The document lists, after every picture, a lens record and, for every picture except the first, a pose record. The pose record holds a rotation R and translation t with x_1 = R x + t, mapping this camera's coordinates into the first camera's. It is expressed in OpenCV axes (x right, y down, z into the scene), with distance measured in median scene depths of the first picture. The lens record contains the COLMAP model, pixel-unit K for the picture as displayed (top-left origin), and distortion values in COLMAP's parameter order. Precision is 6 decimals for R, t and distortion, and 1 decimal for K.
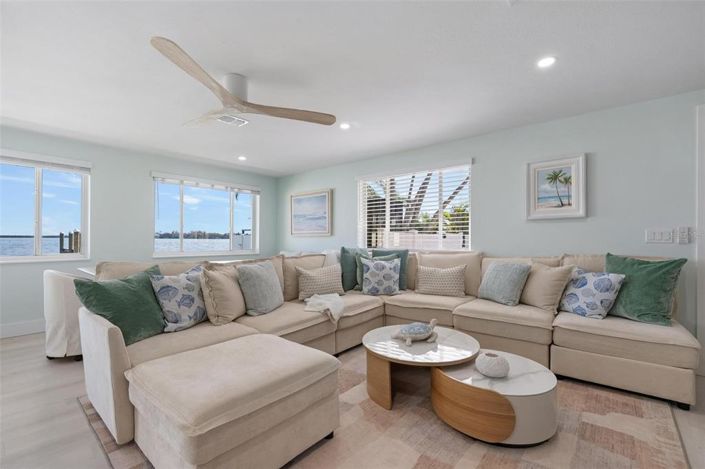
lens RADIAL K [[307.5, 0, 355.2], [0, 307.5, 236.2], [0, 0, 1]] dist [0.000146, -0.000193]
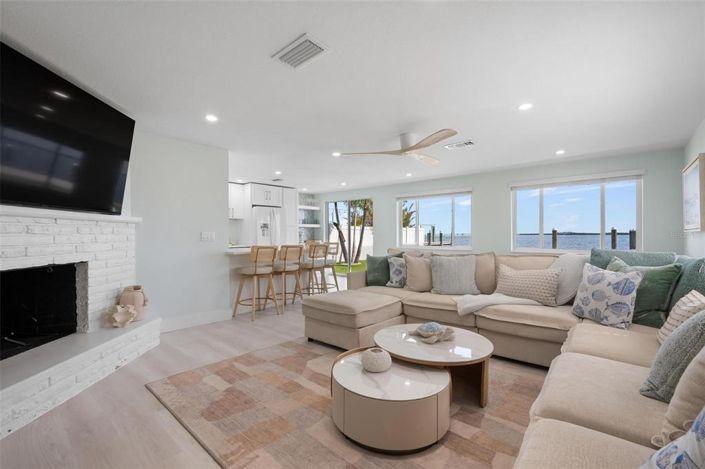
lens RADIAL K [[307.5, 0, 355.2], [0, 307.5, 236.2], [0, 0, 1]] dist [0.000146, -0.000193]
pose [[-0.021540, -0.001943, -0.999766, 0.778947], [0.013048, 0.999912, -0.002225, 0.001300], [0.999683, -0.013093, -0.021513, 0.502357]]
